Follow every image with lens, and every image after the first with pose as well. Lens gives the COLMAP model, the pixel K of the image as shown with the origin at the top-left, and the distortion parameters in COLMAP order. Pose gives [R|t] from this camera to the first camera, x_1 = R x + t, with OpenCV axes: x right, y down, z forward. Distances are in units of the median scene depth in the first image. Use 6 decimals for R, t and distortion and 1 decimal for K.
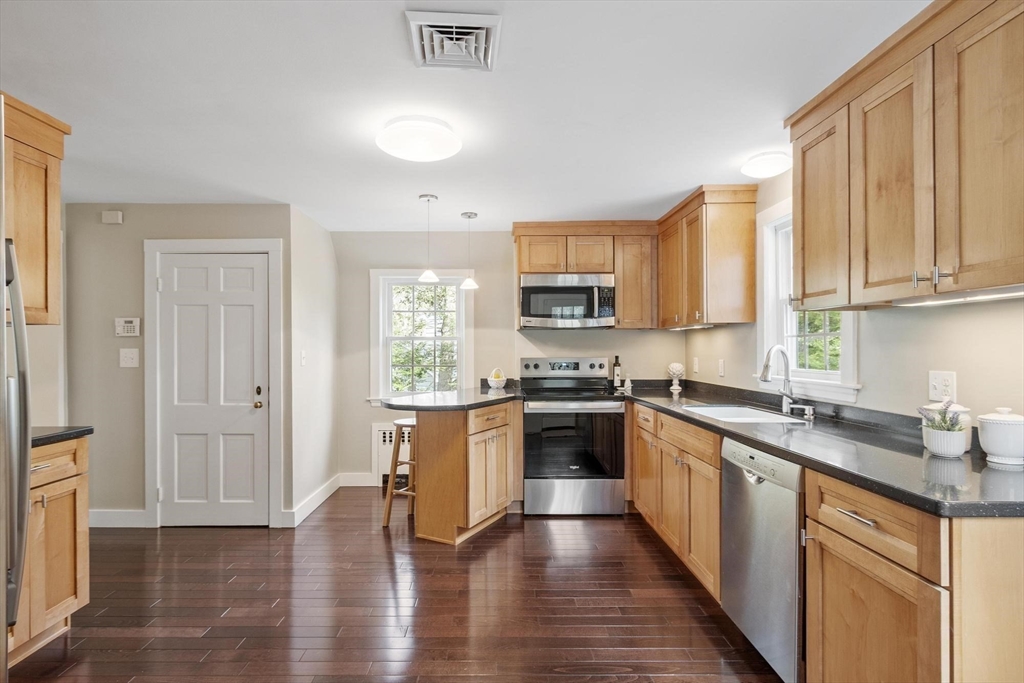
lens RADIAL K [[526.6, 0, 509.7], [0, 526.6, 343.4], [0, 0, 1]] dist [0.000813, -0.000655]
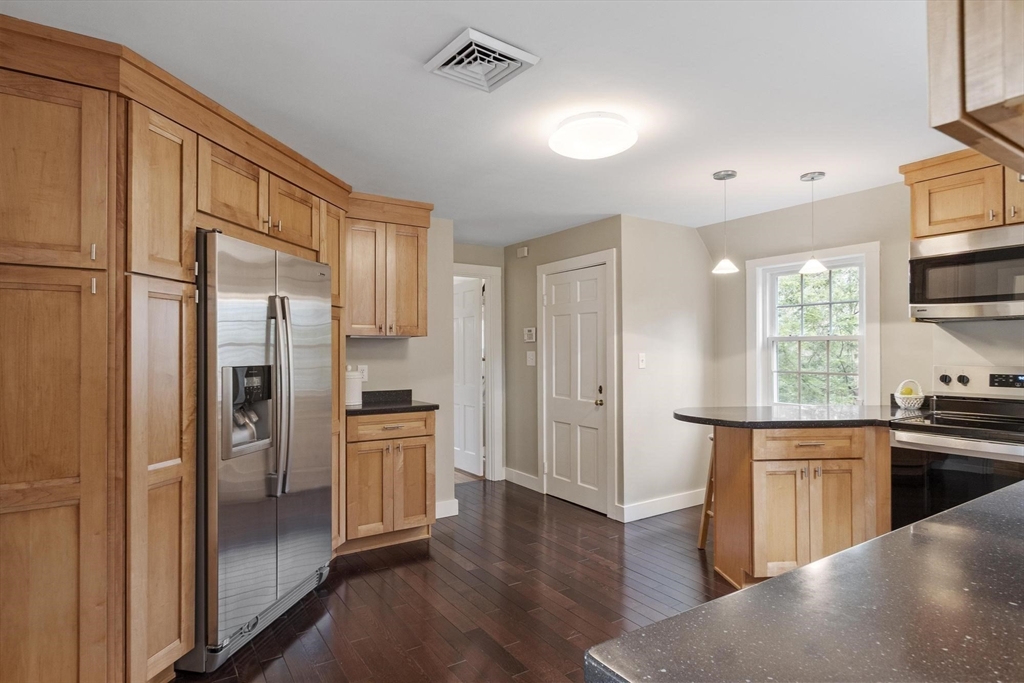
lens RADIAL K [[566.1, 0, 512.0], [0, 566.1, 341.5], [0, 0, 1]] dist [-0.002032, -0.000811]
pose [[0.525931, -0.013504, -0.850420, 0.435499], [0.008722, 0.999907, -0.010485, -0.000024], [0.850482, -0.001903, 0.526000, 0.223779]]
